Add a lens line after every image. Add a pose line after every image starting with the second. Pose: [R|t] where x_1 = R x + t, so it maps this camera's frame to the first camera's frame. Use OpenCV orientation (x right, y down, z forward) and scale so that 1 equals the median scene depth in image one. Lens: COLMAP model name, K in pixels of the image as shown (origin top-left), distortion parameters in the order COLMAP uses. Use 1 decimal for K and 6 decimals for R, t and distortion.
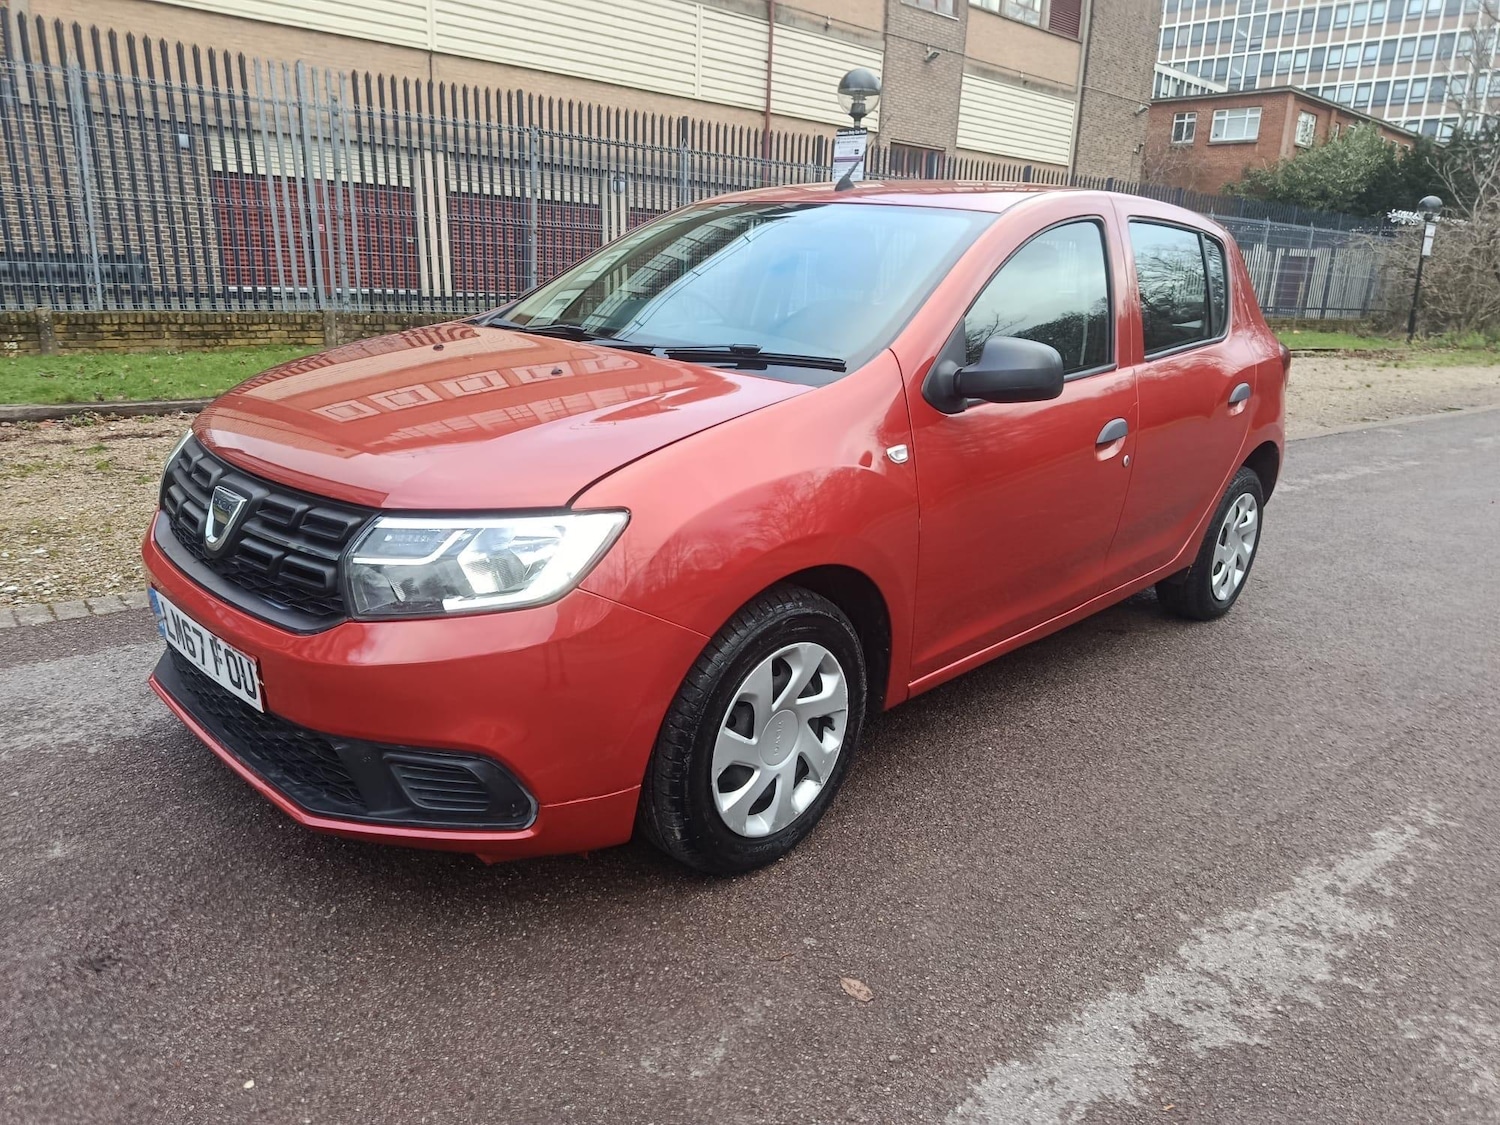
lens RADIAL K [[1058.0, 0, 750.0], [0, 1058.0, 562.5], [0, 0, 1]] dist [0.014764, -0.022147]
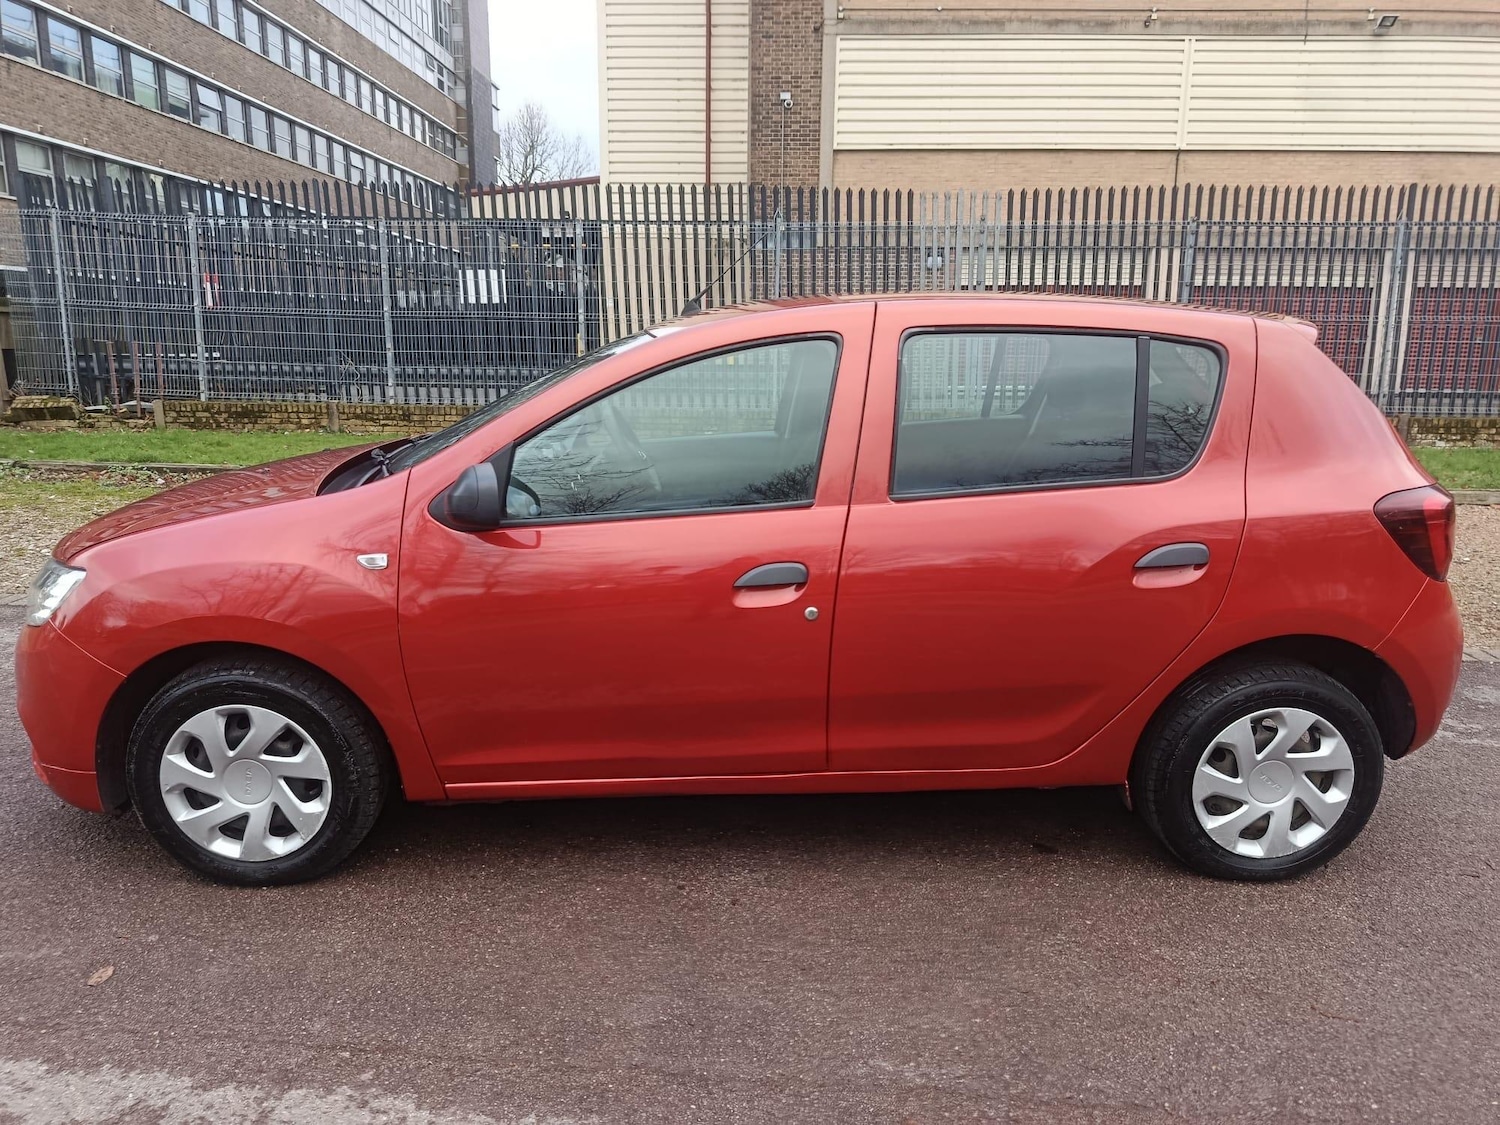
lens RADIAL K [[1058.0, 0, 750.0], [0, 1058.0, 562.5], [0, 0, 1]] dist [0.014764, -0.022147]
pose [[0.698004, 0.109355, -0.707695, 0.710442], [-0.167099, 0.985861, -0.012473, -0.091468], [0.696325, 0.126961, 0.706408, 0.287110]]
